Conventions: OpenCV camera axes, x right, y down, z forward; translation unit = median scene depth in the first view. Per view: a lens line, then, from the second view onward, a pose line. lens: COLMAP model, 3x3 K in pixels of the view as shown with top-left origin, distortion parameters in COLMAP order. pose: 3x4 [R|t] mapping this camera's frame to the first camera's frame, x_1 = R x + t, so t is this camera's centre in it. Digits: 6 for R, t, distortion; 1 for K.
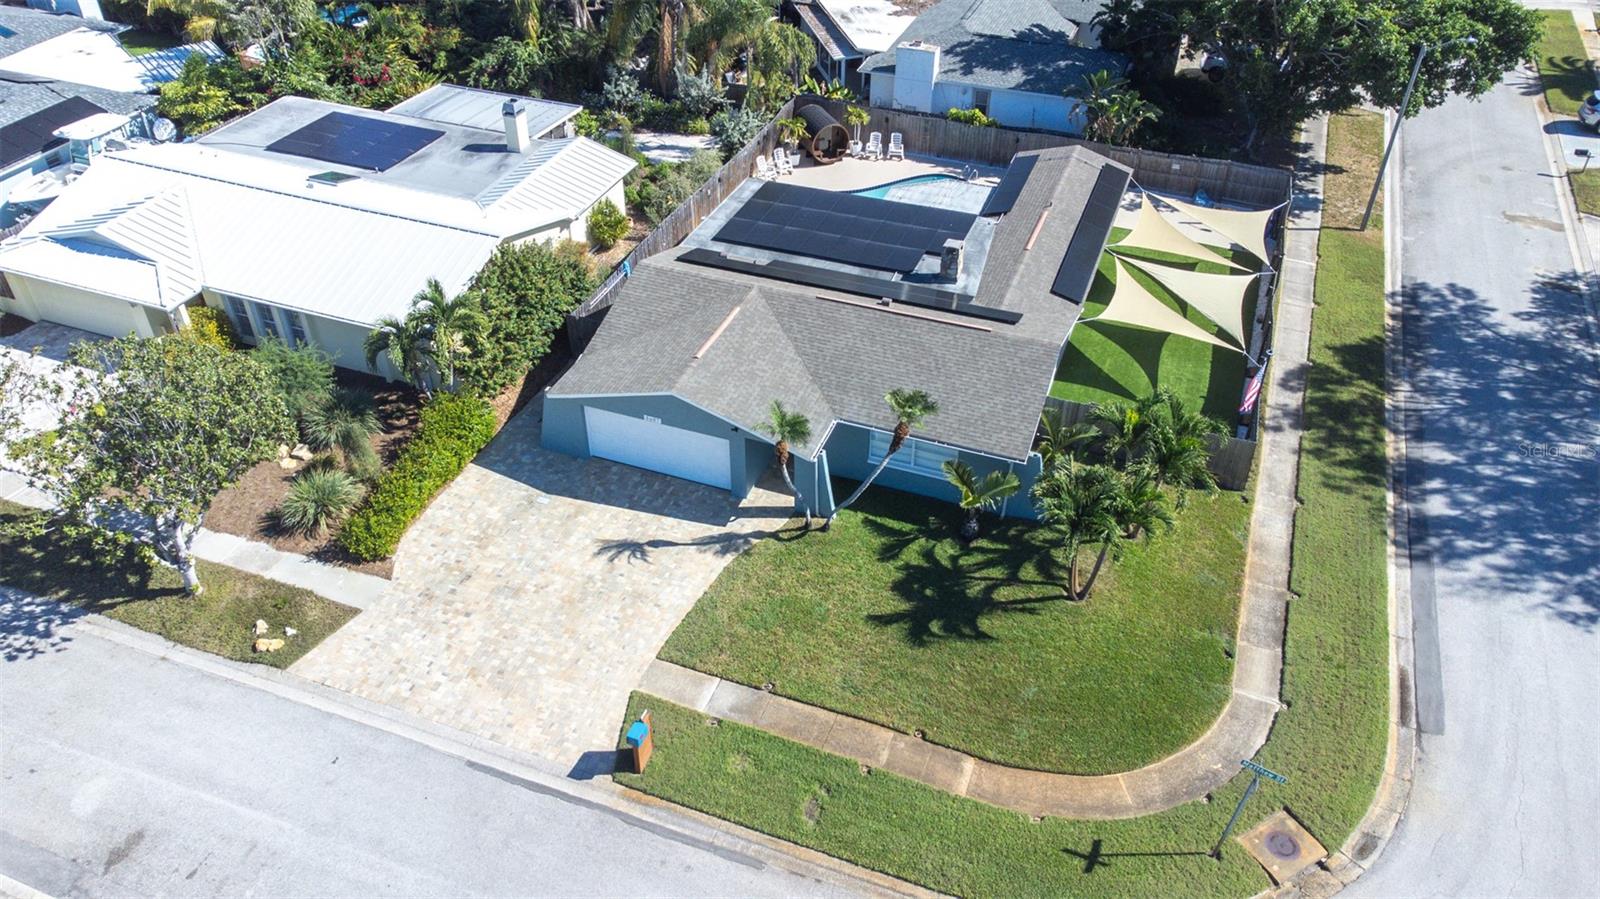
lens RADIAL K [[1161.7, 0, 803.6], [0, 1161.7, 455.6], [0, 0, 1]] dist [-0.000399, 0.083183]
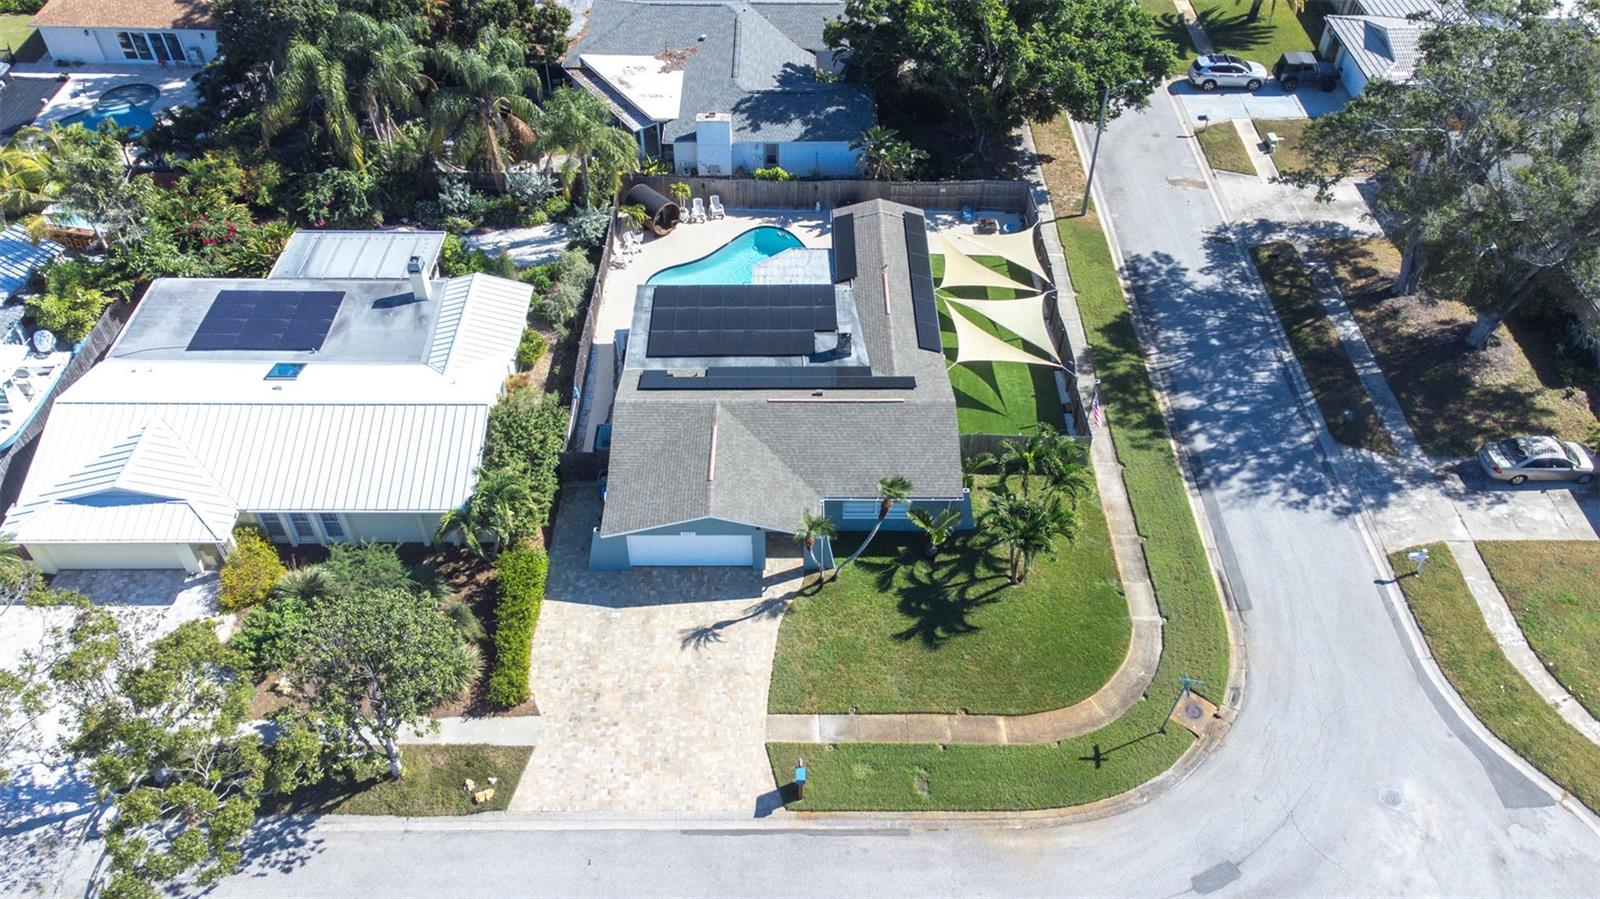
lens RADIAL K [[1161.7, 0, 803.6], [0, 1161.7, 455.6], [0, 0, 1]] dist [-0.000399, 0.083183]
pose [[0.933465, -0.253829, 0.253403, -0.315315], [0.221003, 0.963510, 0.151018, -0.283243], [-0.282489, -0.084967, 0.955500, -0.275363]]
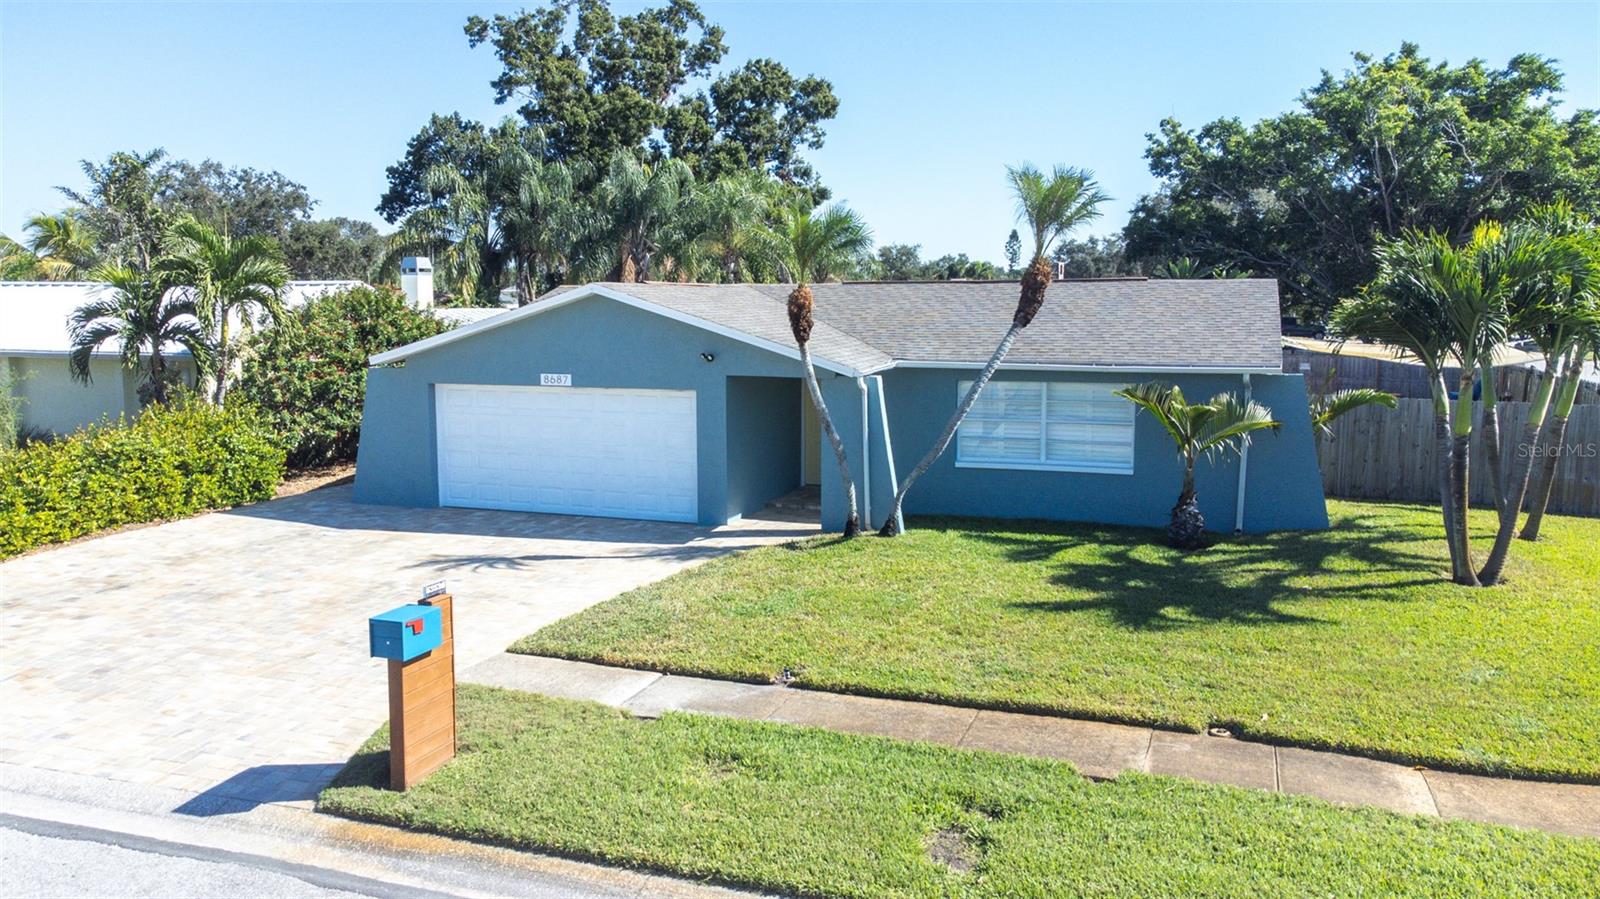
lens RADIAL K [[1235.2, 0, 771.1], [0, 1235.2, 449.8], [0, 0, 1]] dist [-0.027721, 0.136029]
pose [[0.999971, -0.007580, 0.000462, -0.029852], [0.006718, 0.854739, -0.519014, 0.294563], [0.003539, 0.519002, 0.854766, 0.522013]]
